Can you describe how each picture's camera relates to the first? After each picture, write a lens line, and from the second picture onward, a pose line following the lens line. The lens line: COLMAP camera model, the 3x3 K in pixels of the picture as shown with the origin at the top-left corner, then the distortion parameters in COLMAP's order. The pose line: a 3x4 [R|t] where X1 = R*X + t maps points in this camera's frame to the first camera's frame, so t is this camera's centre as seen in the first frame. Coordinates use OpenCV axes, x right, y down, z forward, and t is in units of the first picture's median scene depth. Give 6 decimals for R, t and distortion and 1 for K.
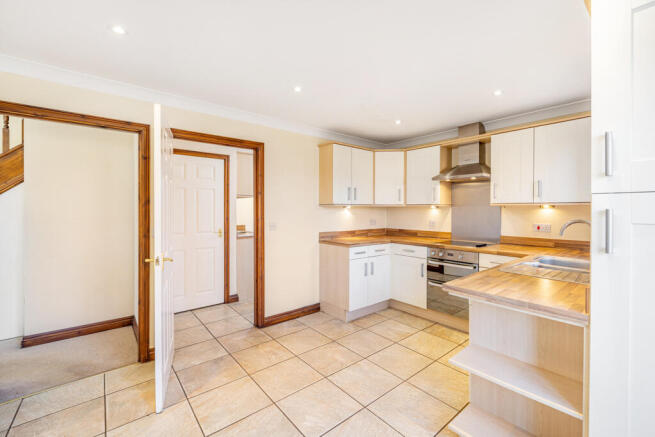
lens RADIAL K [[273.6, 0, 341.5], [0, 273.6, 208.9], [0, 0, 1]] dist [0.000000, -0.000096]
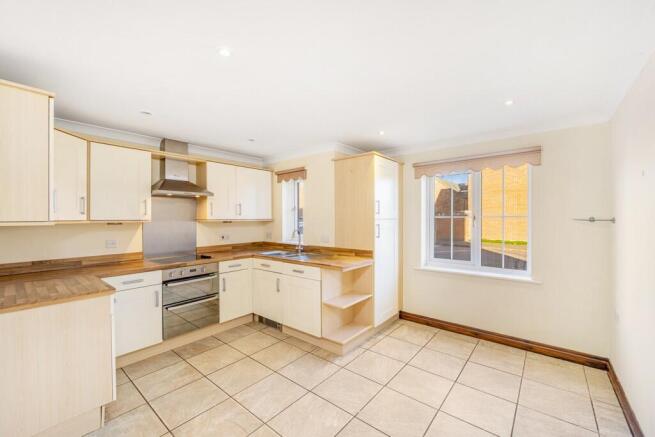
lens RADIAL K [[271.6, 0, 327.5], [0, 271.6, 218.5], [0, 0, 1]] dist [-0.000084, 0.000010]
pose [[-0.153441, -0.001362, 0.988157, -0.580193], [0.004884, 0.999986, 0.002137, -0.020714], [-0.988146, 0.005154, -0.153432, 0.578360]]
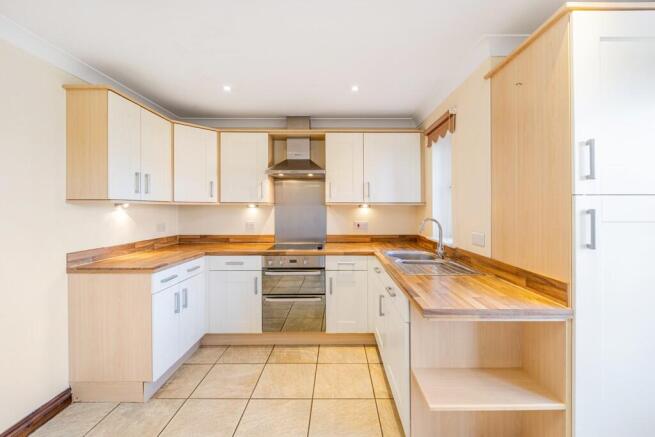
lens RADIAL K [[275.7, 0, 330.9], [0, 275.7, 207.7], [0, 0, 1]] dist [0.000771, -0.004287]
pose [[0.659324, 0.000828, 0.751858, -0.153218], [-0.001096, 0.999999, -0.000140, -0.000973], [-0.751858, -0.000732, 0.659325, 0.295543]]
